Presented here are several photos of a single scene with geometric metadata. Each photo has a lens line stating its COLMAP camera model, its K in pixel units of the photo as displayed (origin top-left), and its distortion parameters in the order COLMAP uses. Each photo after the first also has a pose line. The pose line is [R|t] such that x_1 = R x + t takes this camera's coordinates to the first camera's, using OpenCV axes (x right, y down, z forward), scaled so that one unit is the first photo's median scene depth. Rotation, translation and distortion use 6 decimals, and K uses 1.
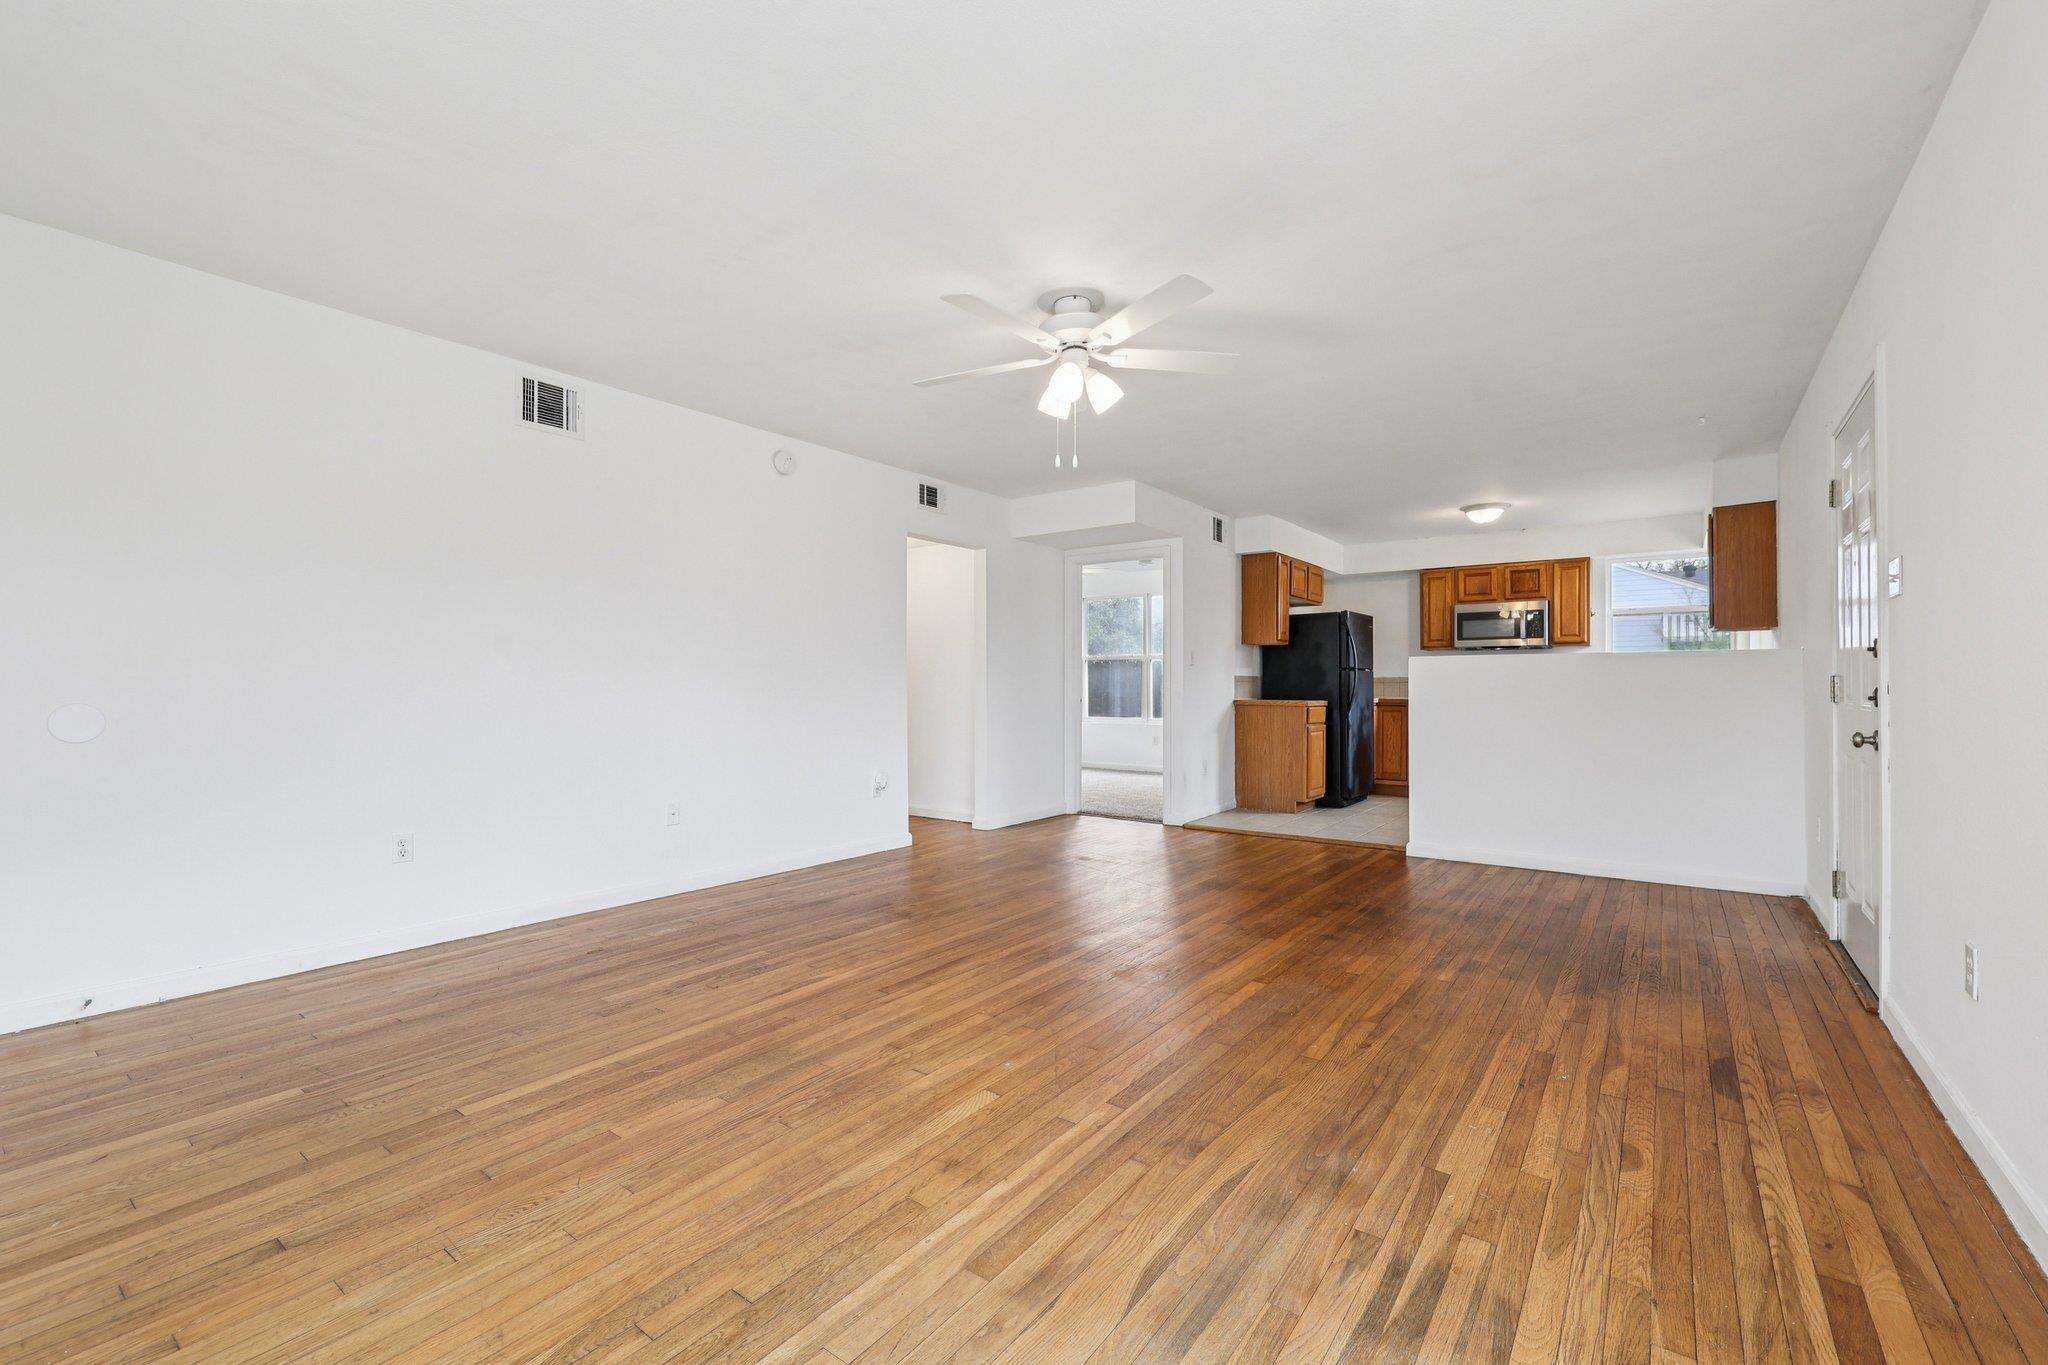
lens RADIAL K [[861.9, 0, 1027.3], [0, 861.9, 685.5], [0, 0, 1]] dist [0.000113, 0.000224]
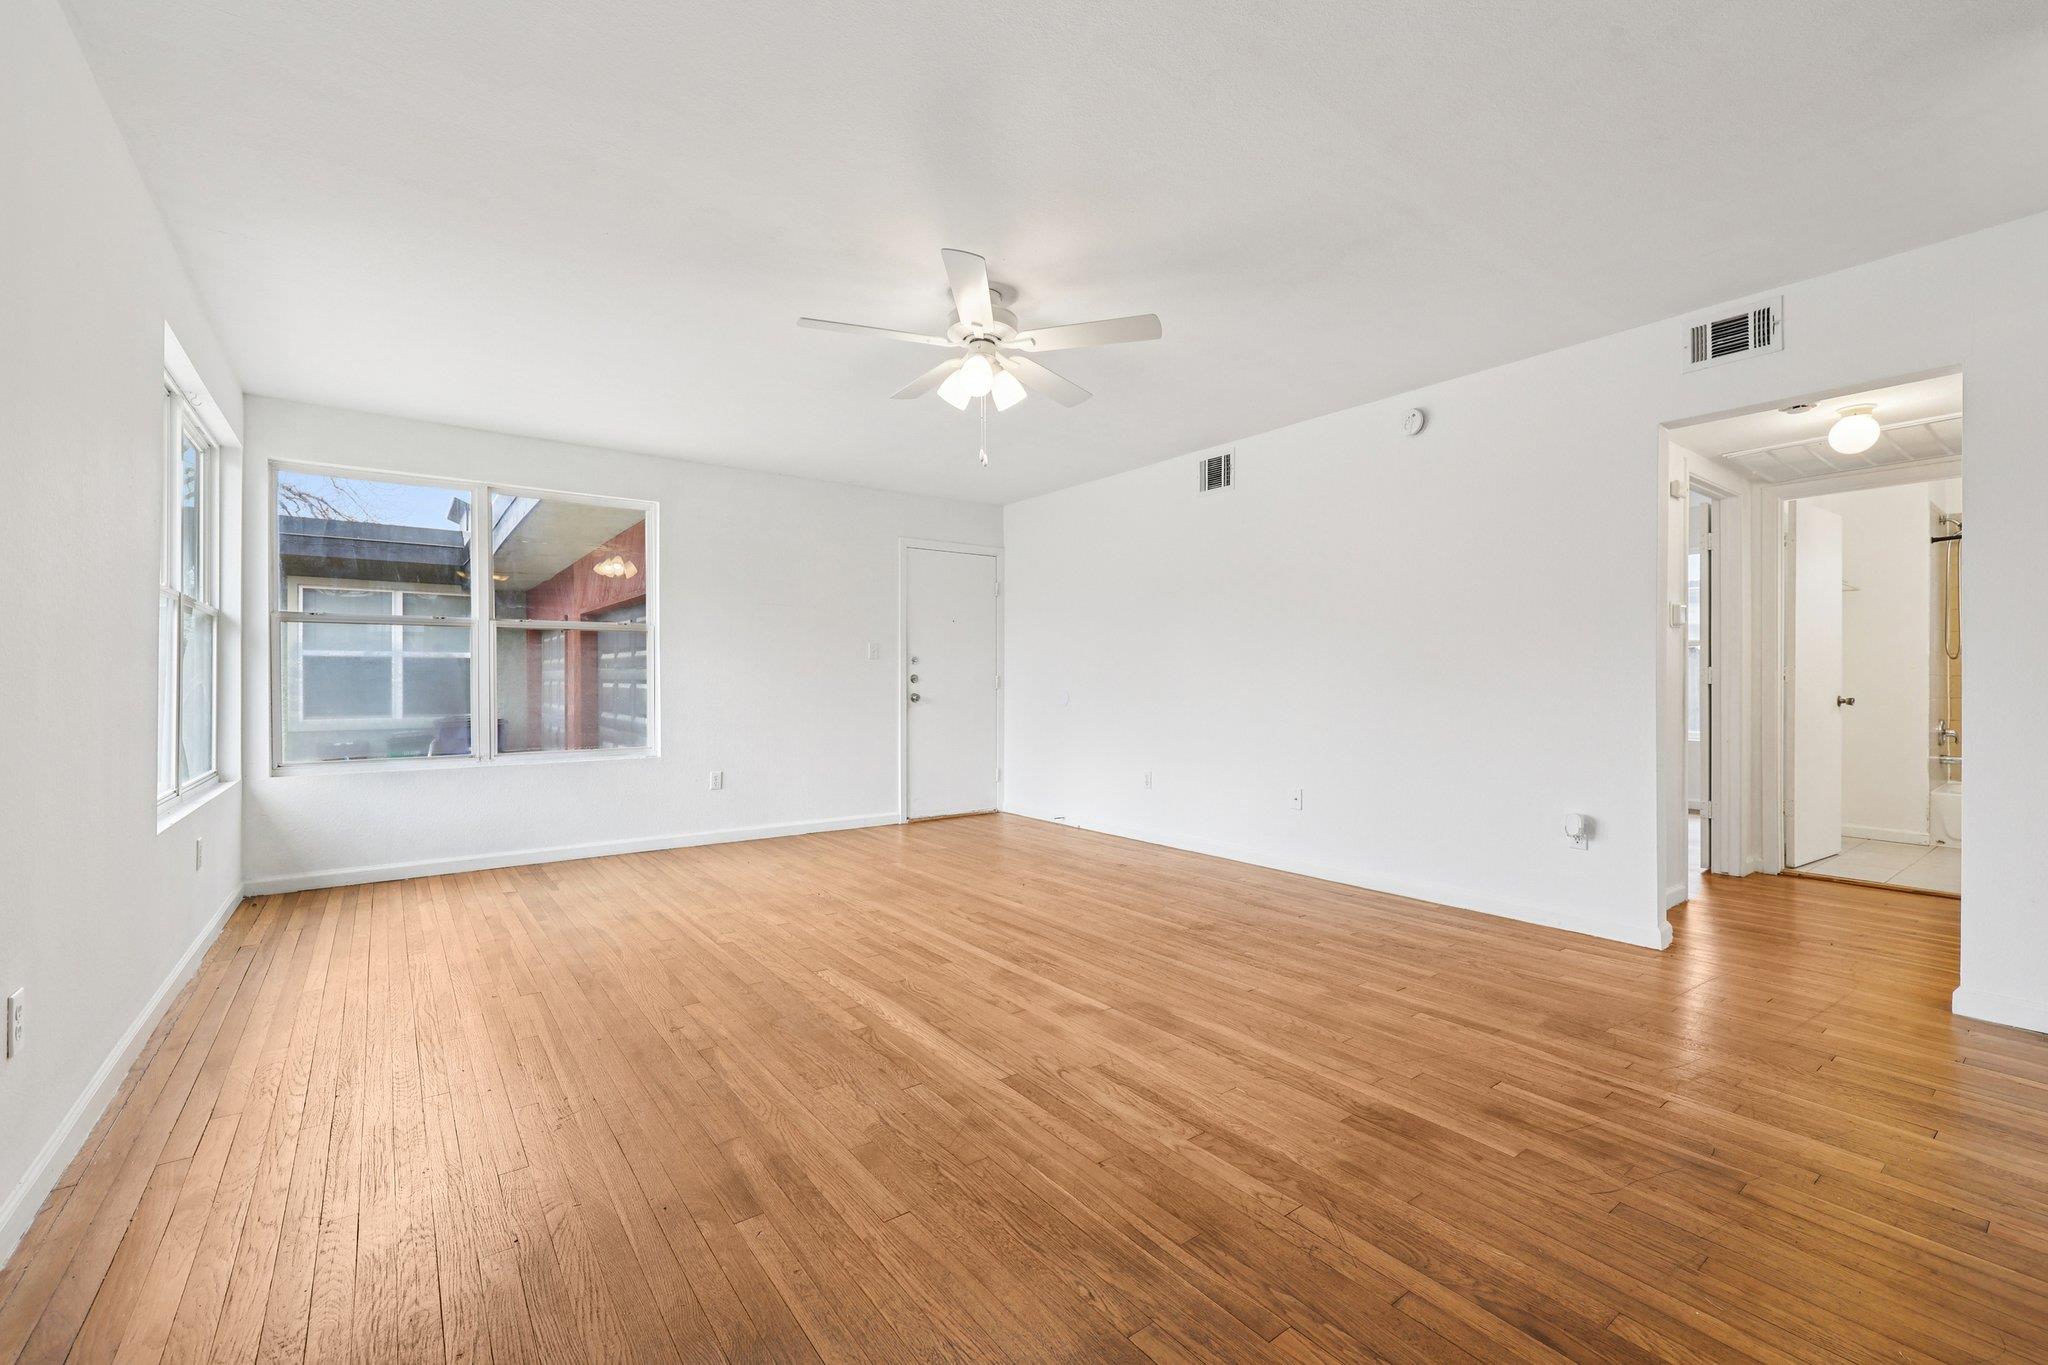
lens RADIAL K [[861.9, 0, 1027.3], [0, 861.9, 685.5], [0, 0, 1]] dist [0.000113, 0.000224]
pose [[-0.284454, 0.003695, -0.958683, 0.945030], [0.000486, 0.999993, 0.003710, 0.000538], [0.958690, 0.000590, -0.284453, 1.272984]]
